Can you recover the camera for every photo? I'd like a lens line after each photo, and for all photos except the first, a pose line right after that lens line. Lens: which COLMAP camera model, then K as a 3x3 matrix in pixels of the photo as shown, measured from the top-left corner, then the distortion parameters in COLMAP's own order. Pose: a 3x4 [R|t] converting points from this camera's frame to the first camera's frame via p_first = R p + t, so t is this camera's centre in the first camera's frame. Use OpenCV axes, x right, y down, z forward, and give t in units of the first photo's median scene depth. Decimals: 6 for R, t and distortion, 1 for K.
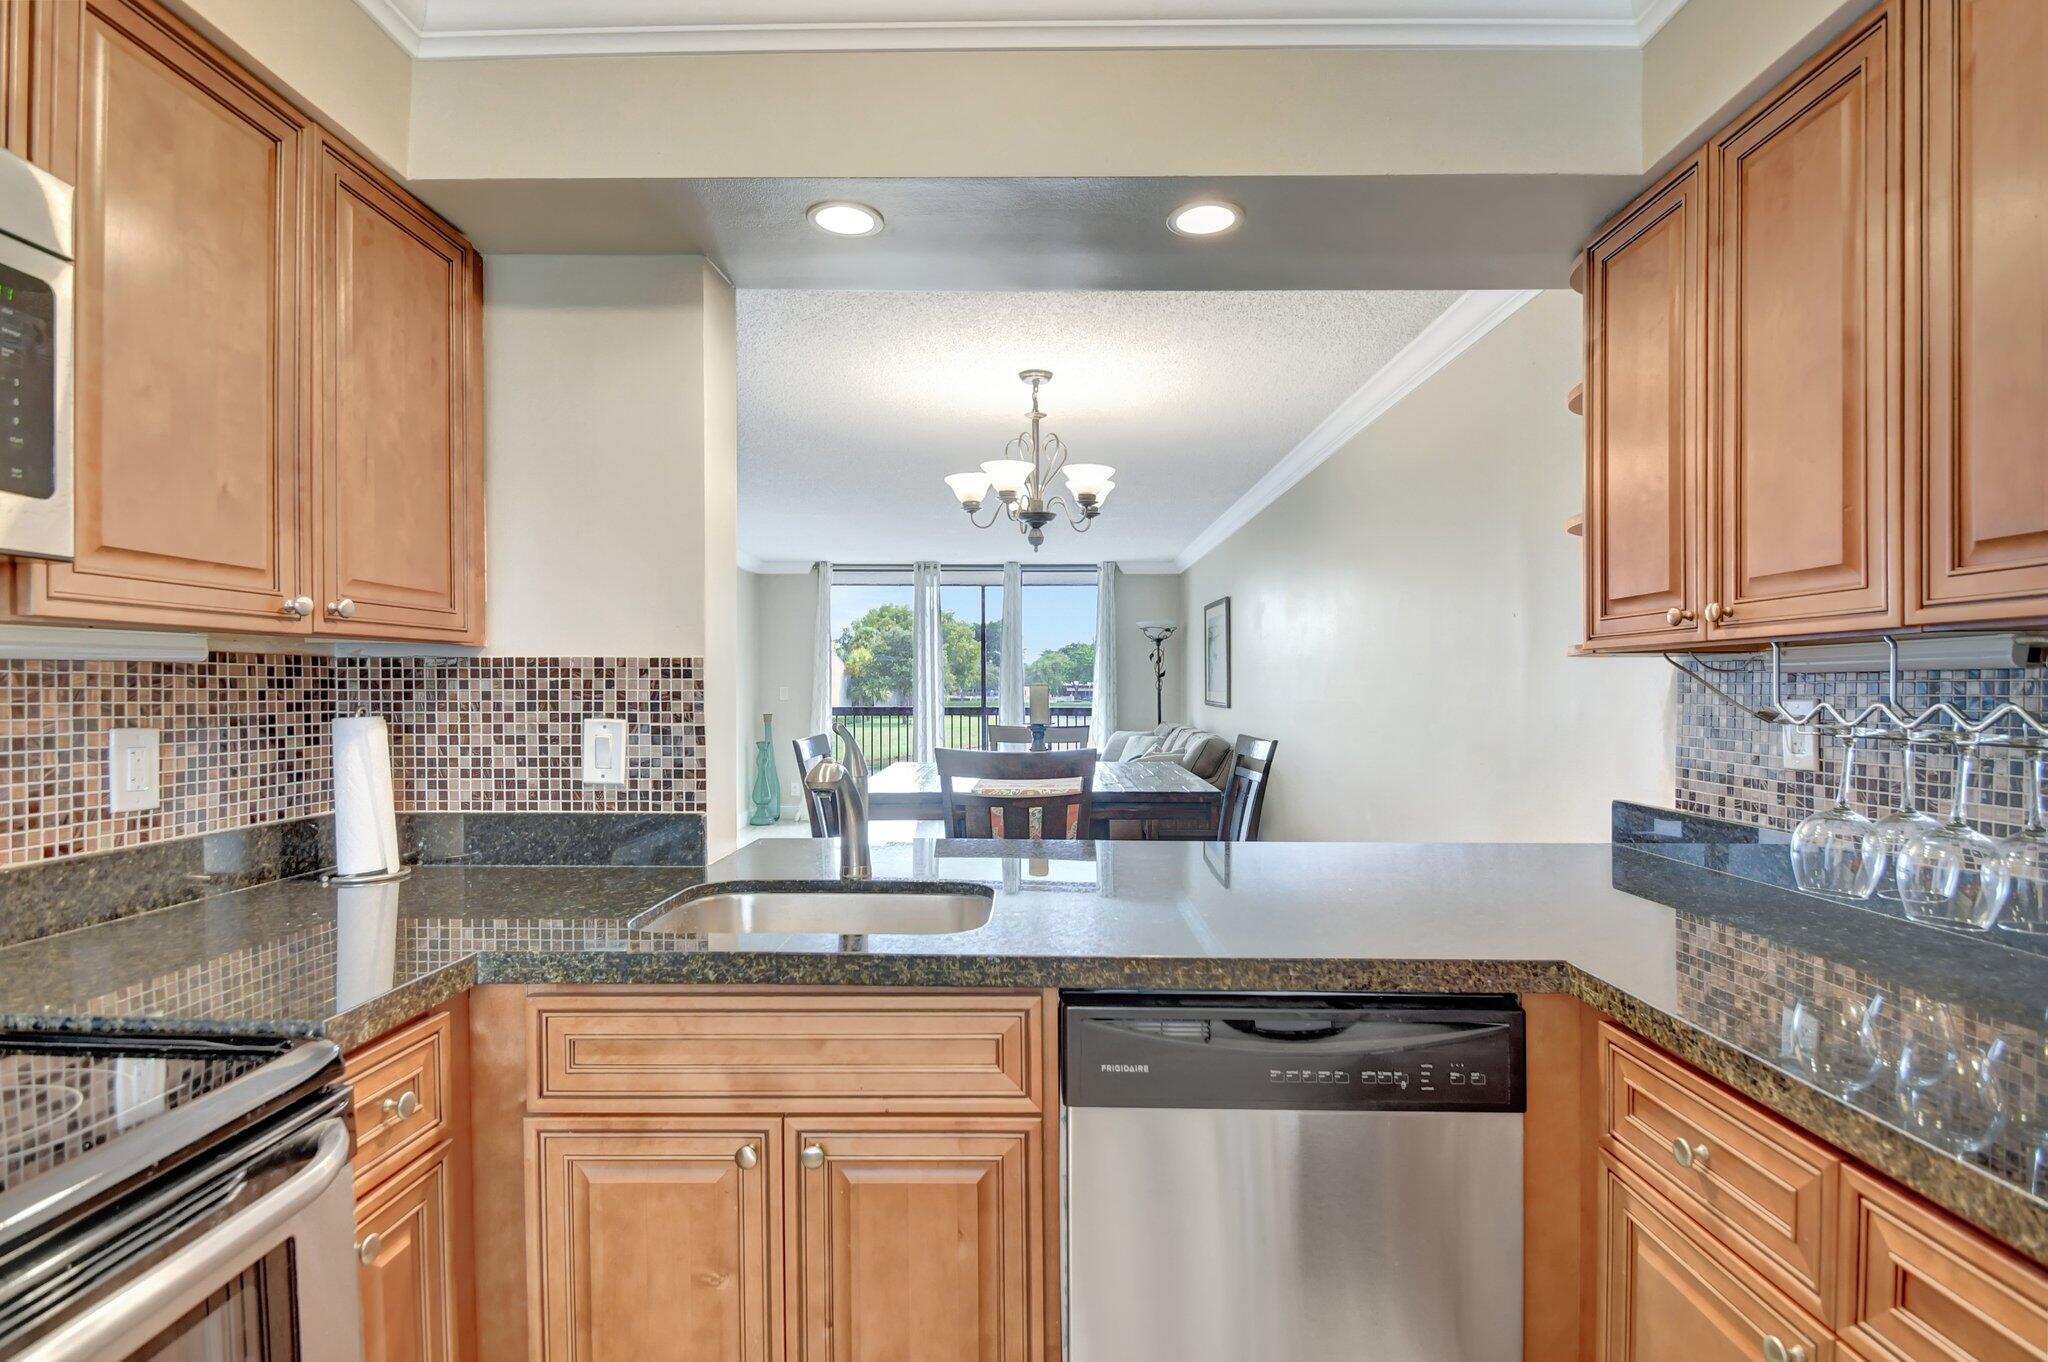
lens RADIAL K [[999.9, 0, 1022.0], [0, 999.9, 661.3], [0, 0, 1]] dist [-0.018346, -0.000478]
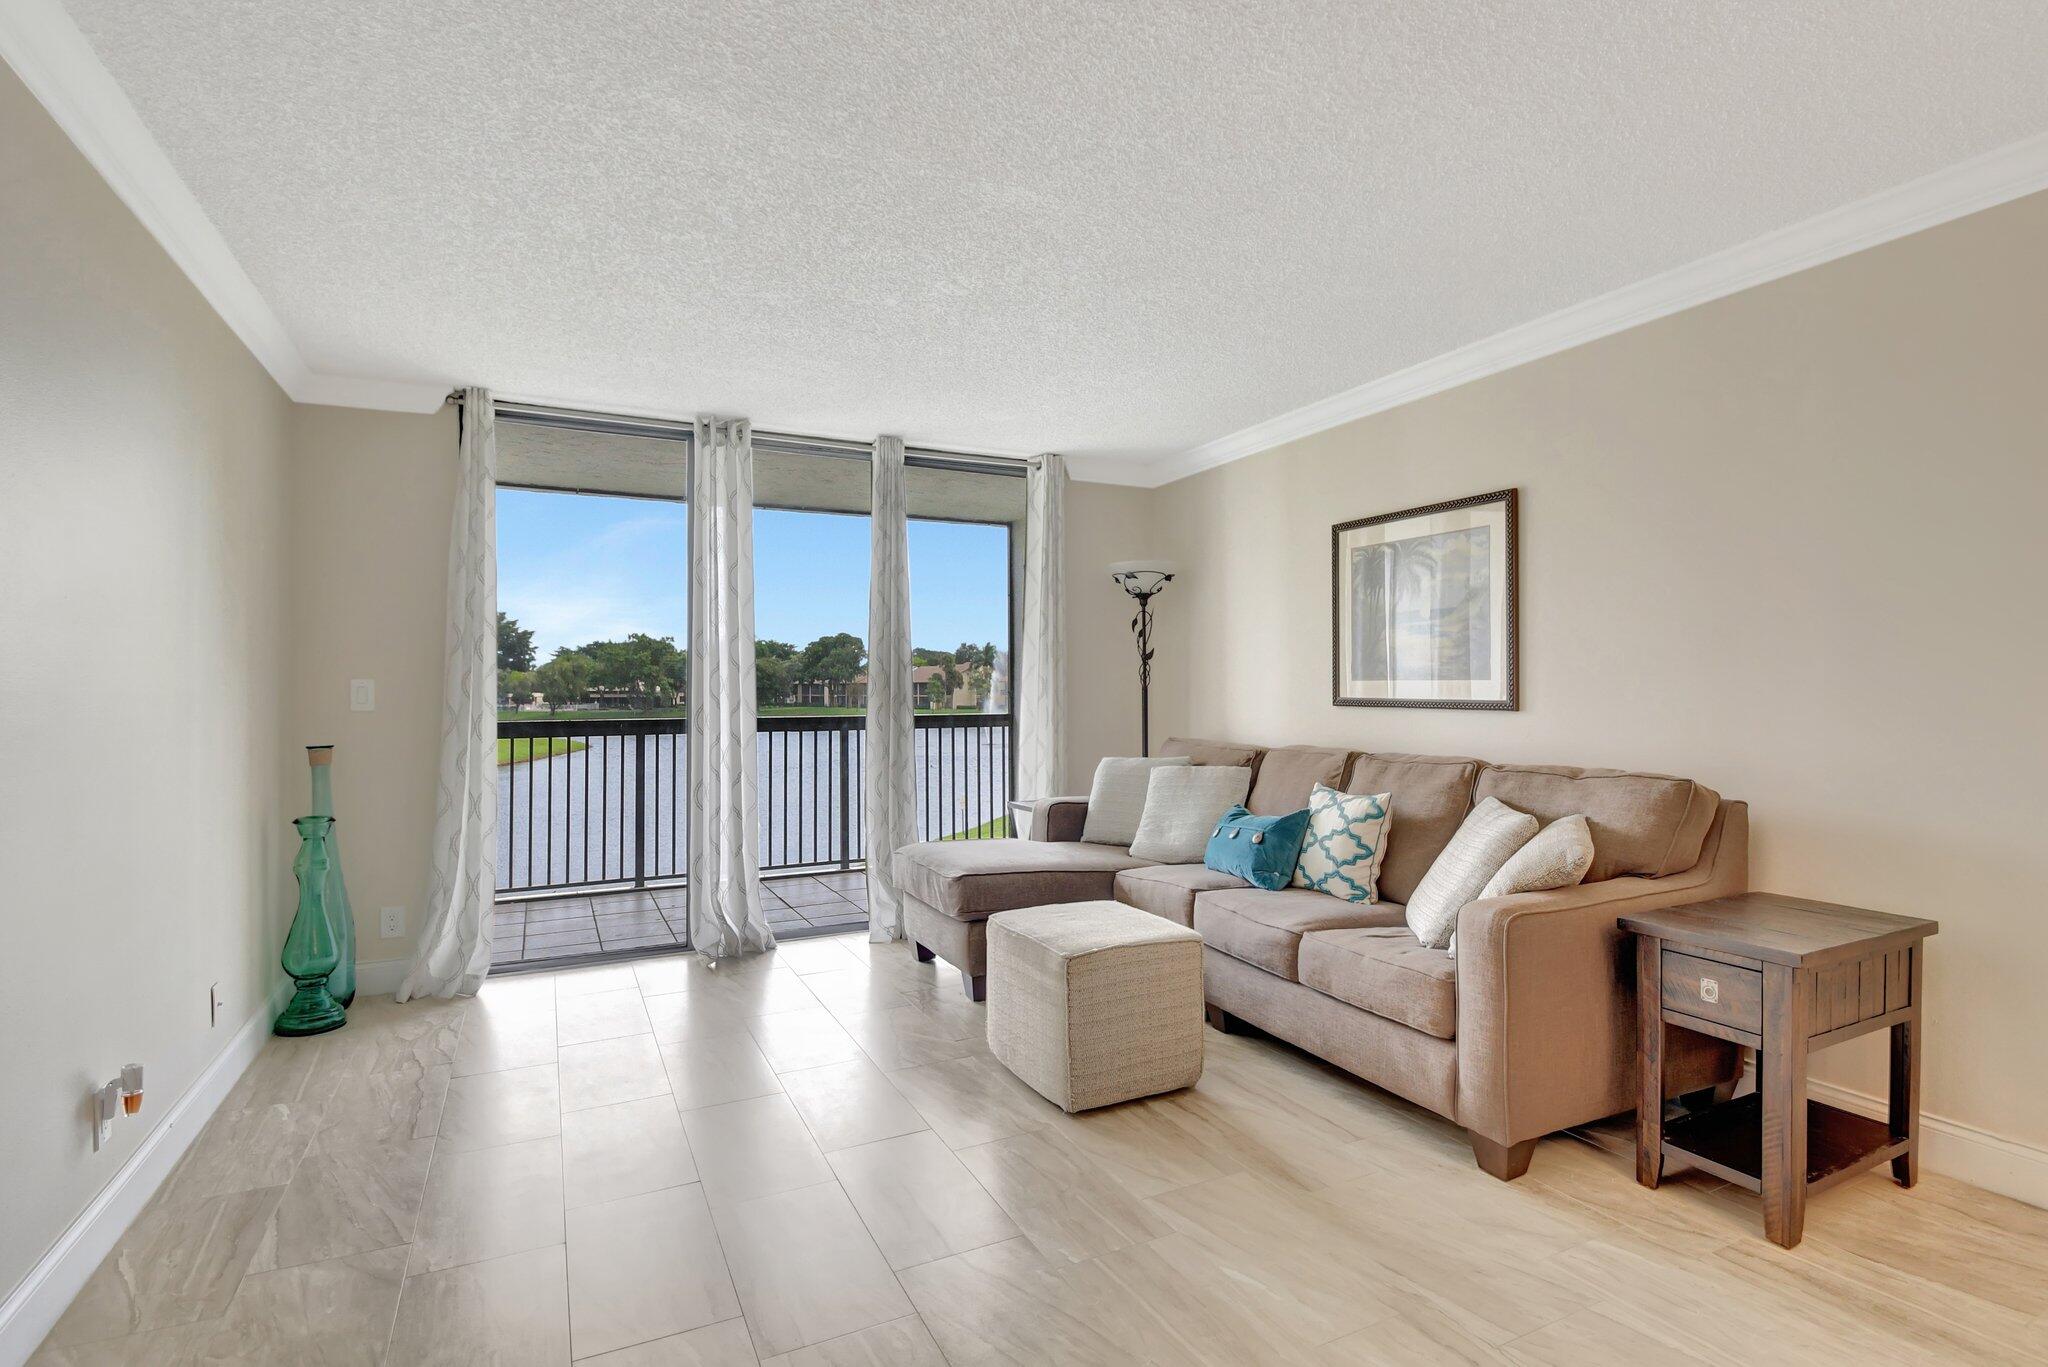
lens RADIAL K [[1015.3, 0, 1054.1], [0, 1015.3, 679.7], [0, 0, 1]] dist [-0.016790, -0.000770]
pose [[0.884682, 0.000459, 0.466194, -0.871093], [-0.006503, 0.999914, 0.011355, 0.098600], [-0.466149, -0.013077, 0.884610, 2.338138]]
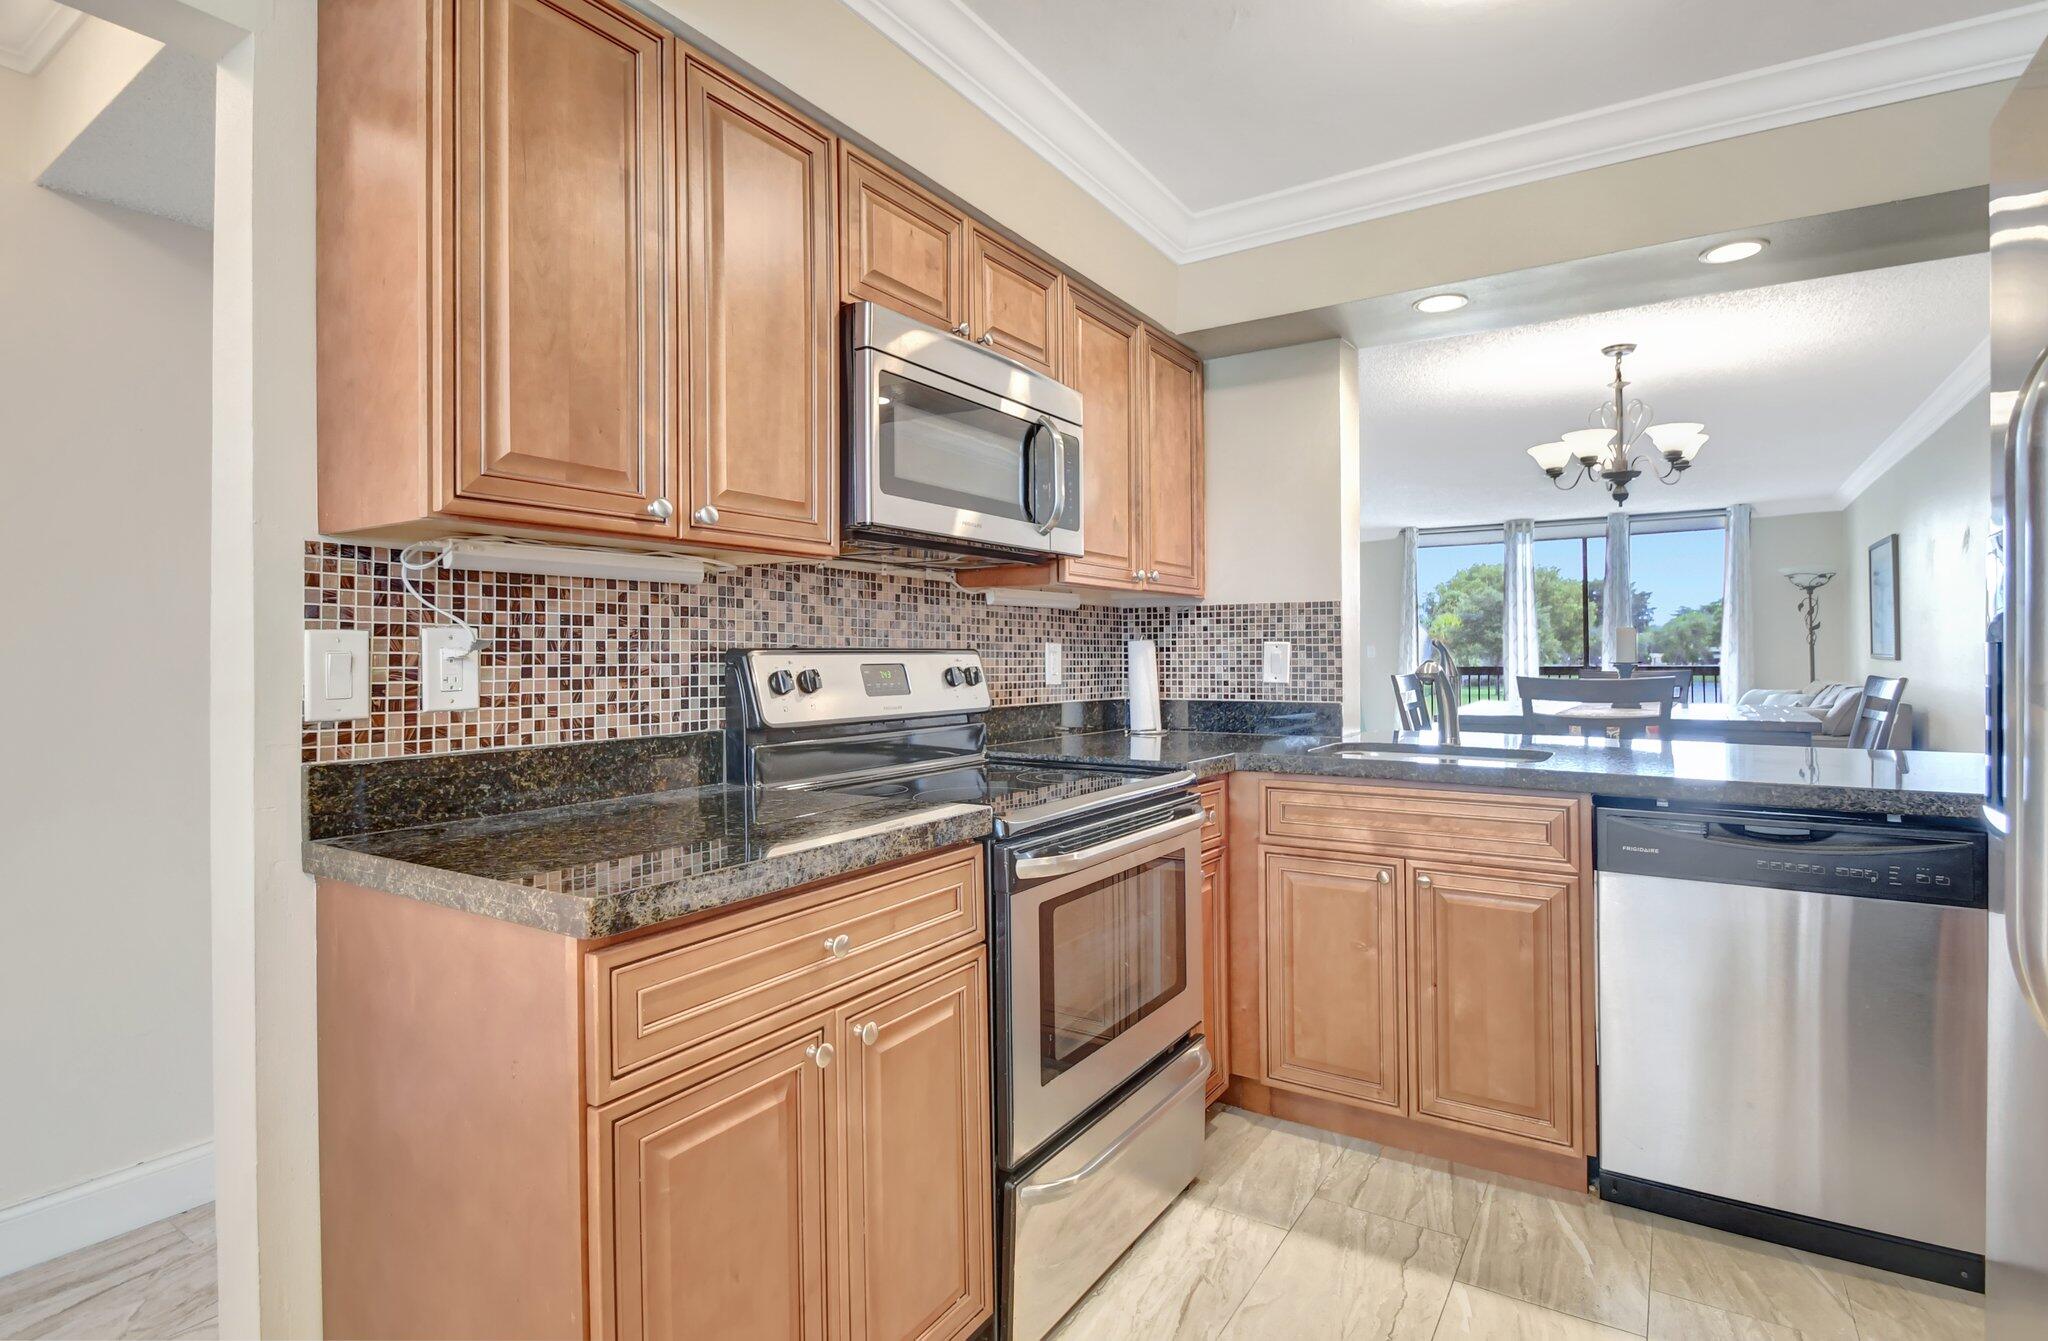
lens RADIAL K [[975.6, 0, 1024.0], [0, 975.6, 670.5], [0, 0, 1]] dist [0.026273, -0.027268]
pose [[0.842876, 0.003497, -0.538097, 0.078396], [0.018005, 0.999236, 0.034697, 0.042585], [0.537807, -0.038934, 0.842168, -0.527669]]
